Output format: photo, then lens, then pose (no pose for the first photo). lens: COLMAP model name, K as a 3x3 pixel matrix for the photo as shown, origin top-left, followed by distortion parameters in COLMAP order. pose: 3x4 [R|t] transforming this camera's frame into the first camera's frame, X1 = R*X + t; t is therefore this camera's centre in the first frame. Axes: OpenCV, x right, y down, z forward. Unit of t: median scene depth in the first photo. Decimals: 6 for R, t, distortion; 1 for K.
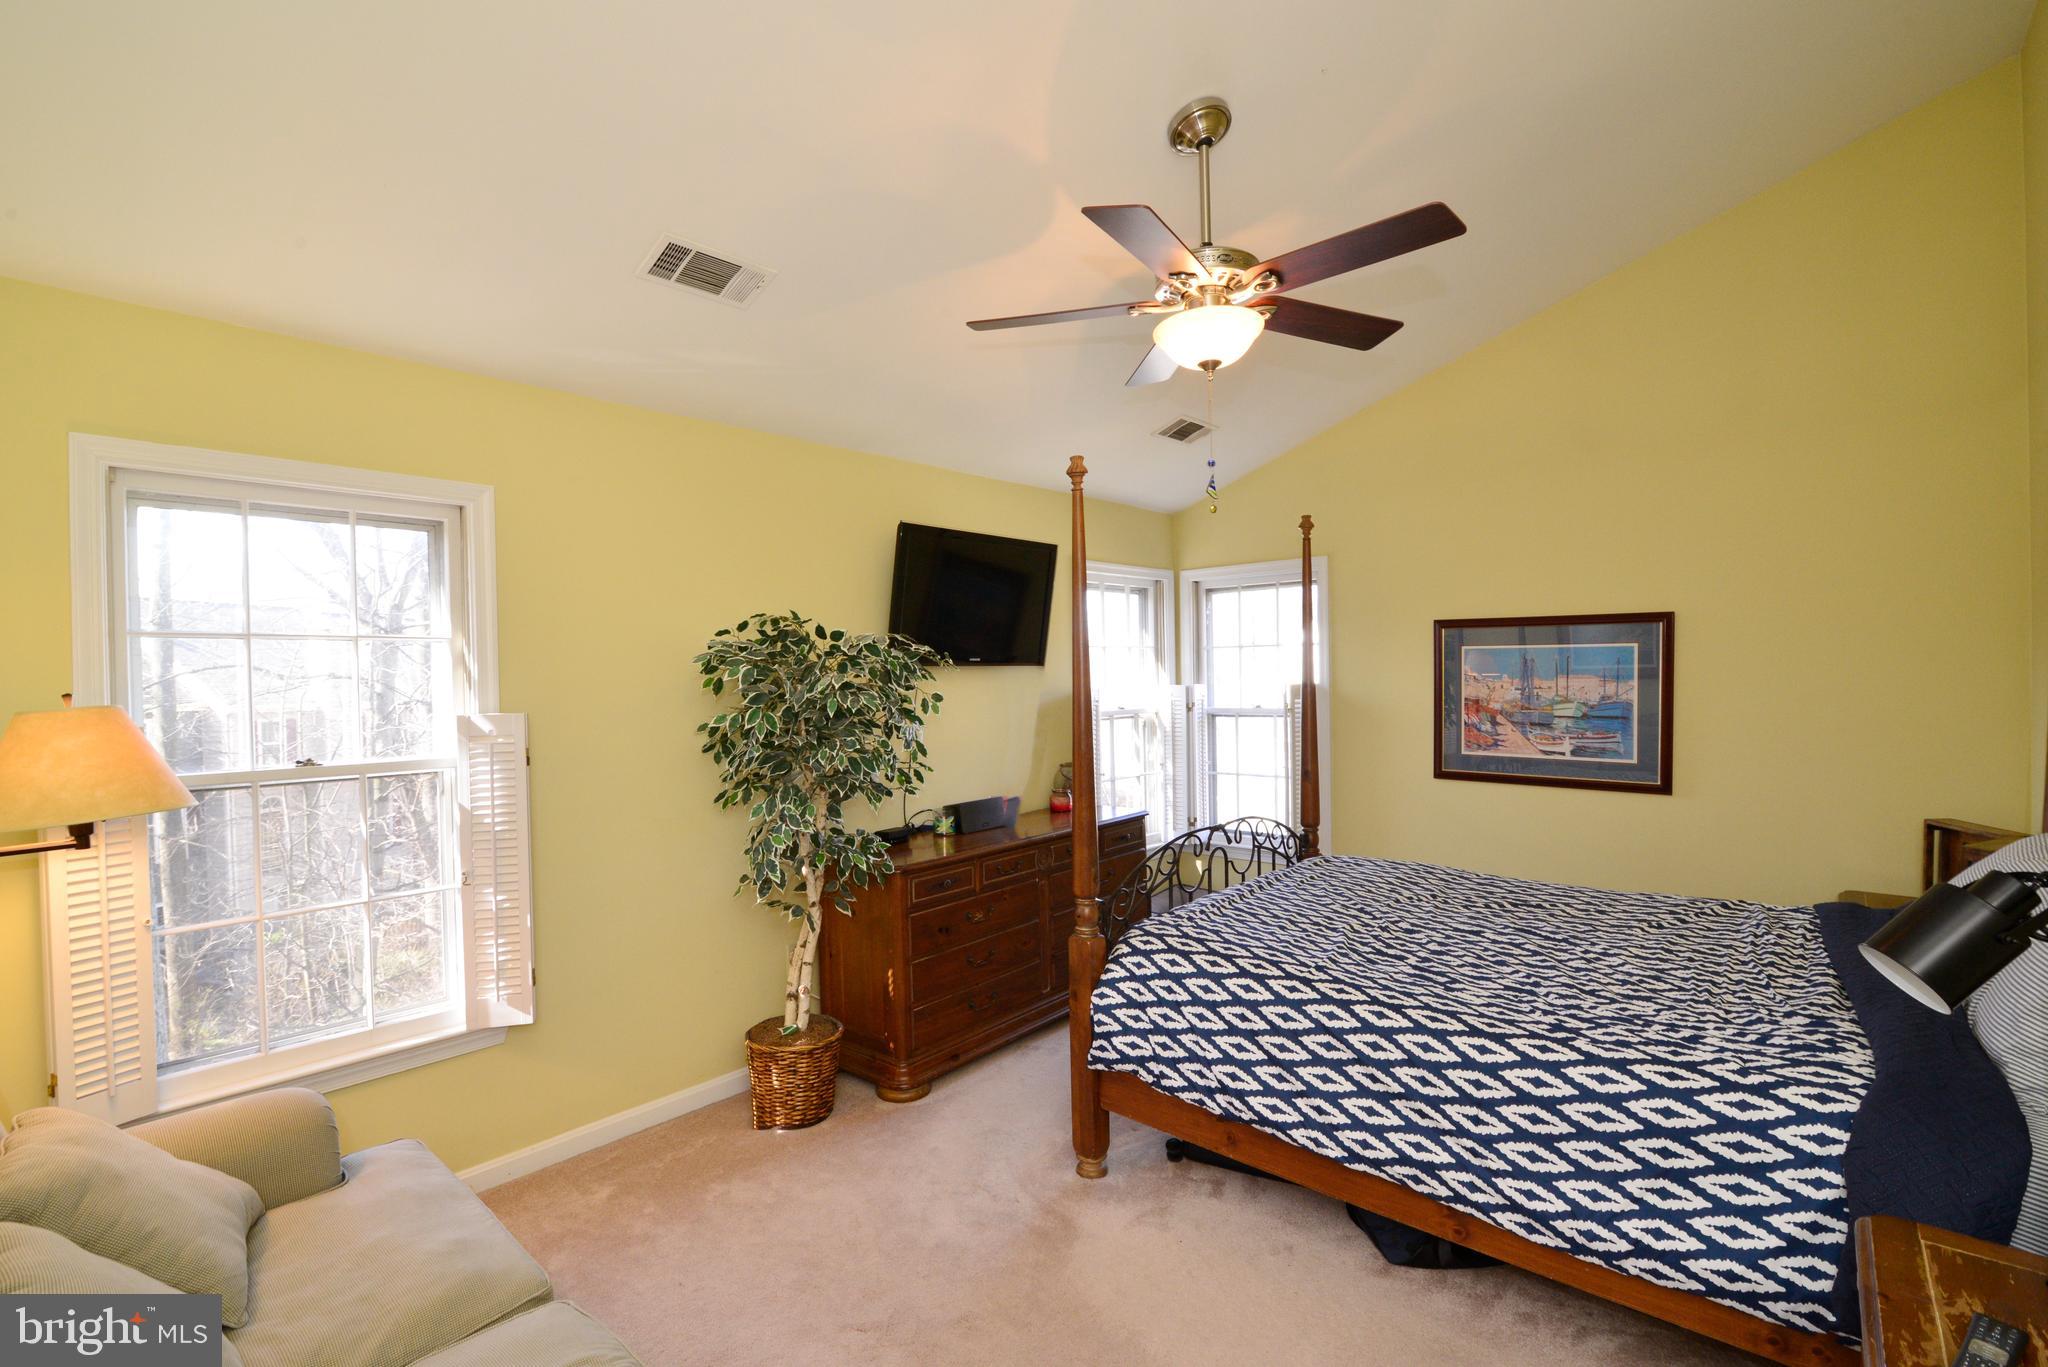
lens RADIAL K [[940.1, 0, 1024.0], [0, 940.1, 683.5], [0, 0, 1]] dist [-0.017624, -0.000819]
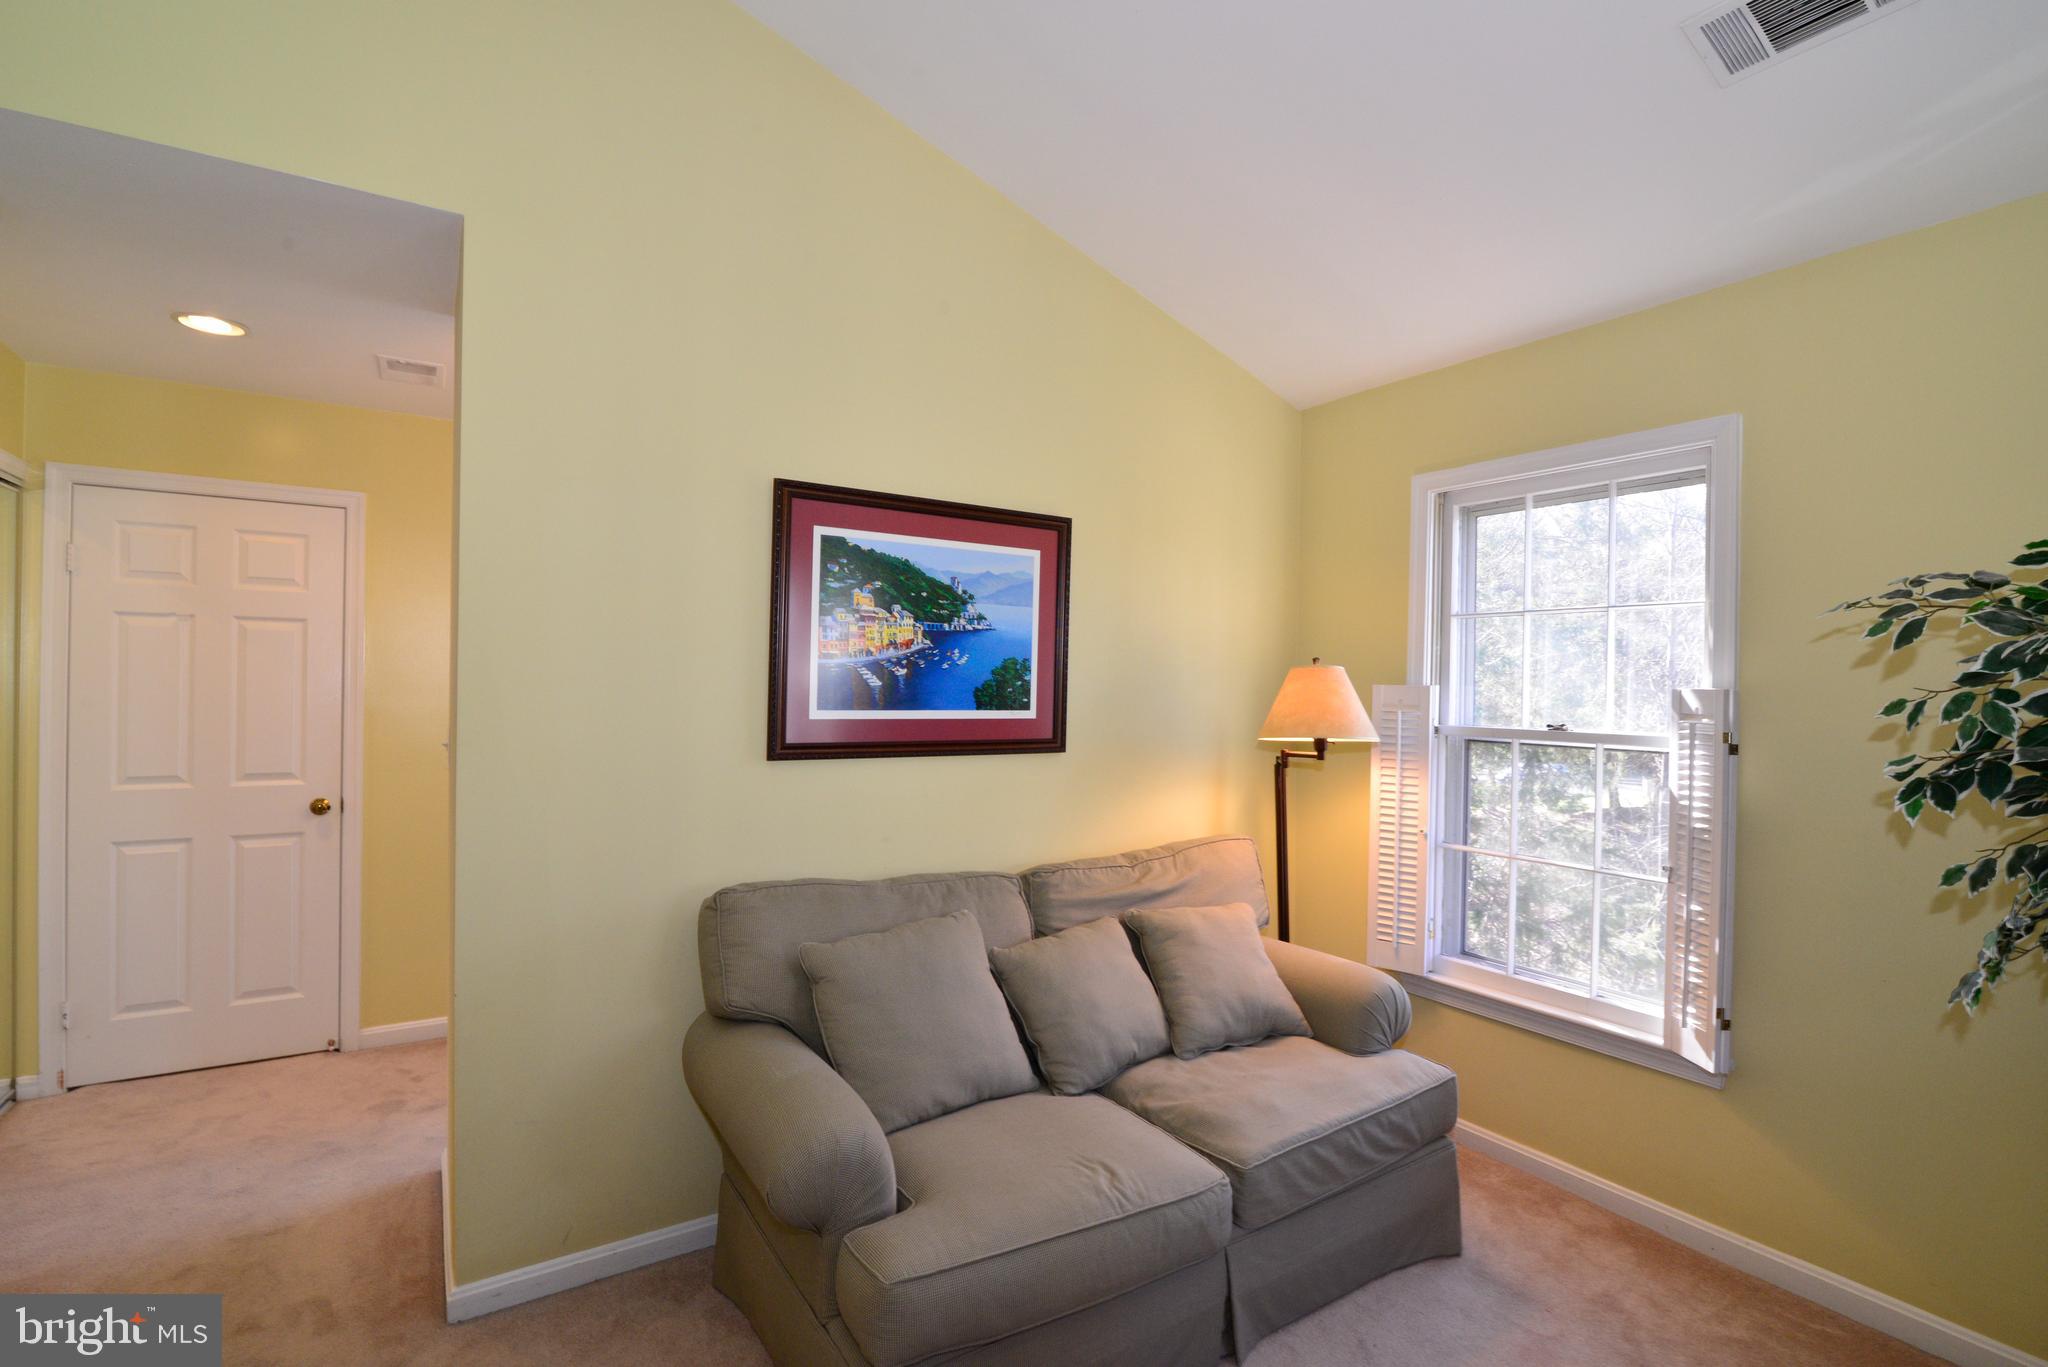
lens RADIAL K [[940.1, 0, 1024.0], [0, 940.1, 683.5], [0, 0, 1]] dist [-0.017624, -0.000819]
pose [[-0.254658, 0.015050, -0.966914, 0.446621], [-0.023253, 0.999494, 0.021681, 0.024898], [0.966752, 0.028005, -0.254179, 0.692270]]
